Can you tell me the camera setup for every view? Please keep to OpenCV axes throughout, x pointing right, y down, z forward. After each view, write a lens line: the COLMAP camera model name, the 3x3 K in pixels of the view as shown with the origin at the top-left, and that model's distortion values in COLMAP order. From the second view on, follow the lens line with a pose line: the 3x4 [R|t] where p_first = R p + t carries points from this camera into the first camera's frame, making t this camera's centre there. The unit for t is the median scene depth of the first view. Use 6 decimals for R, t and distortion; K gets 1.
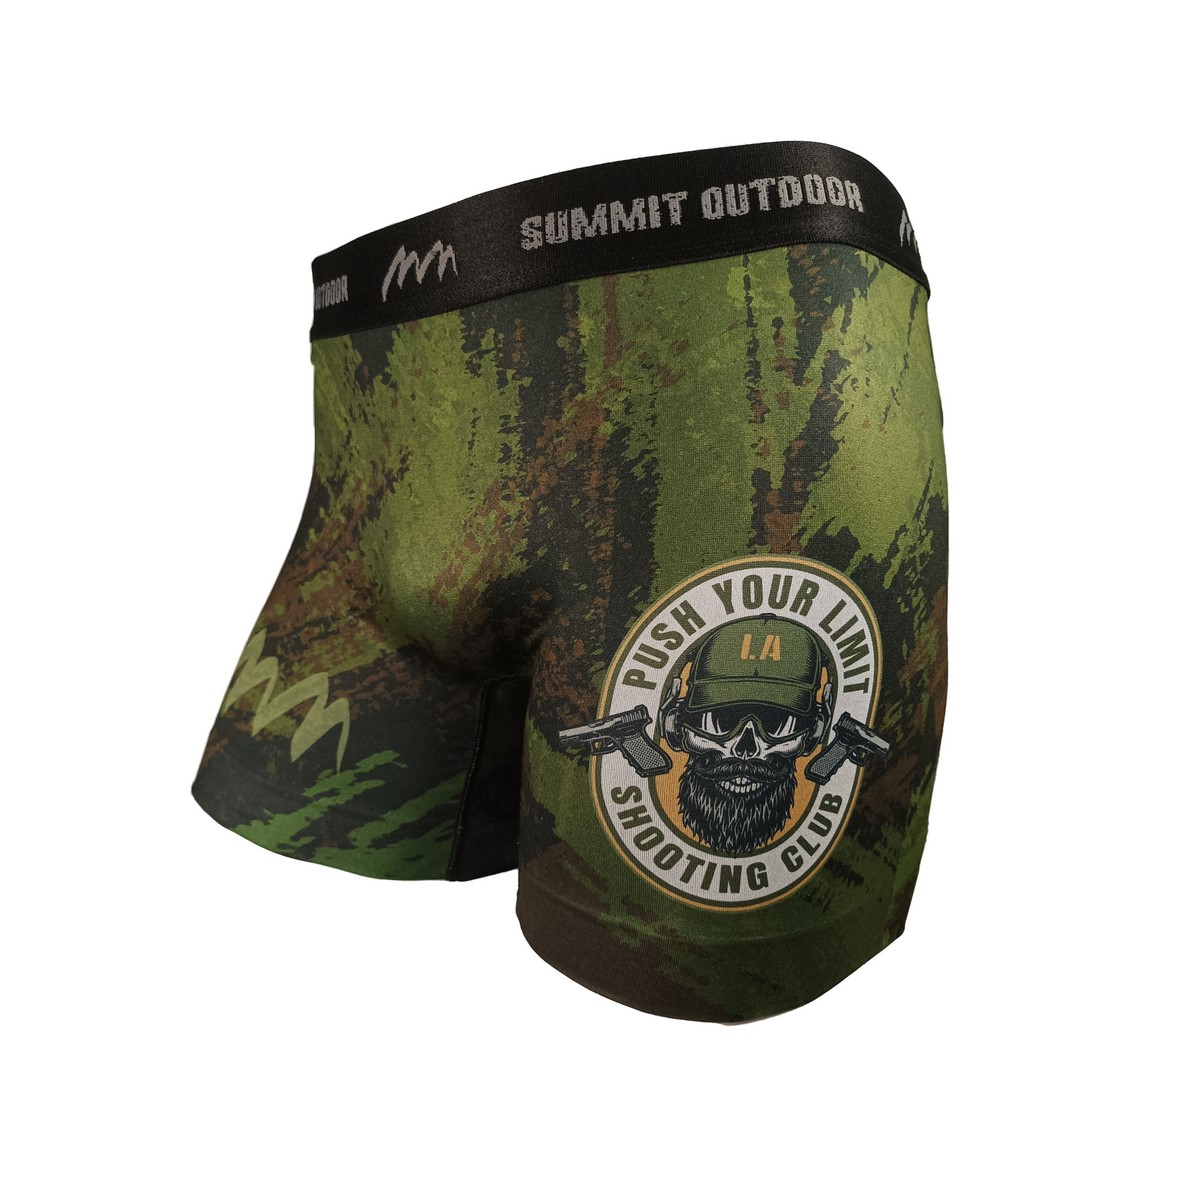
lens RADIAL K [[525.8, 0, 600.0], [0, 525.8, 600.0], [0, 0, 1]] dist [0.014063, -0.000098]
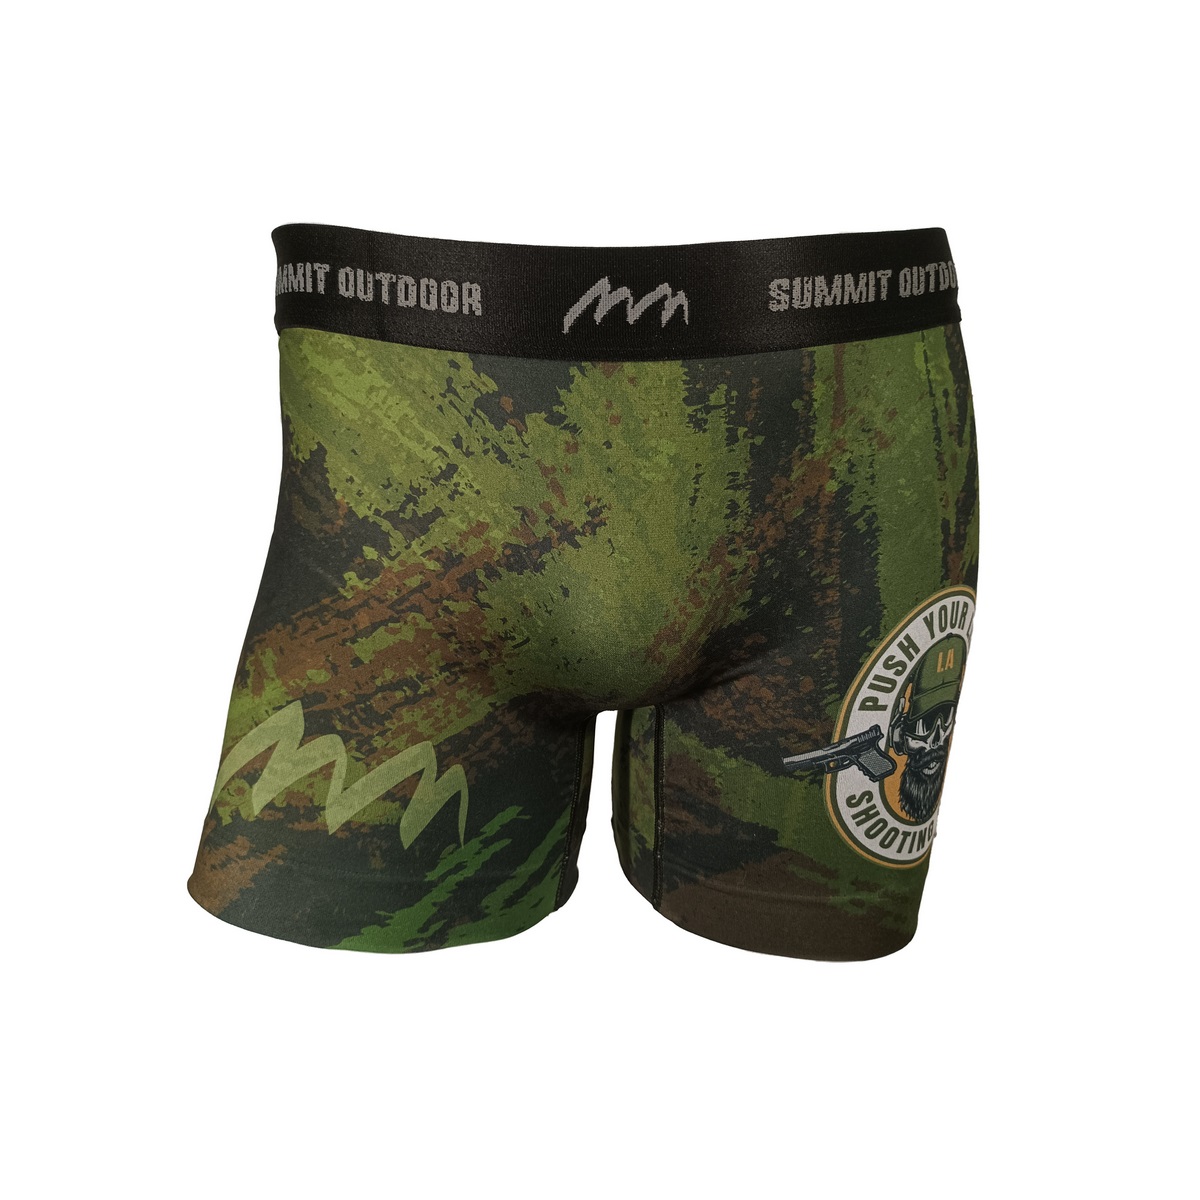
lens RADIAL K [[511.0, 0, 640.9], [0, 511.0, 605.1], [0, 0, 1]] dist [0.011357, -0.000148]
pose [[0.915240, -0.126837, 0.382423, -0.748844], [0.089895, 0.989515, 0.113046, -0.225964], [-0.392752, -0.069086, 0.917046, 0.156818]]
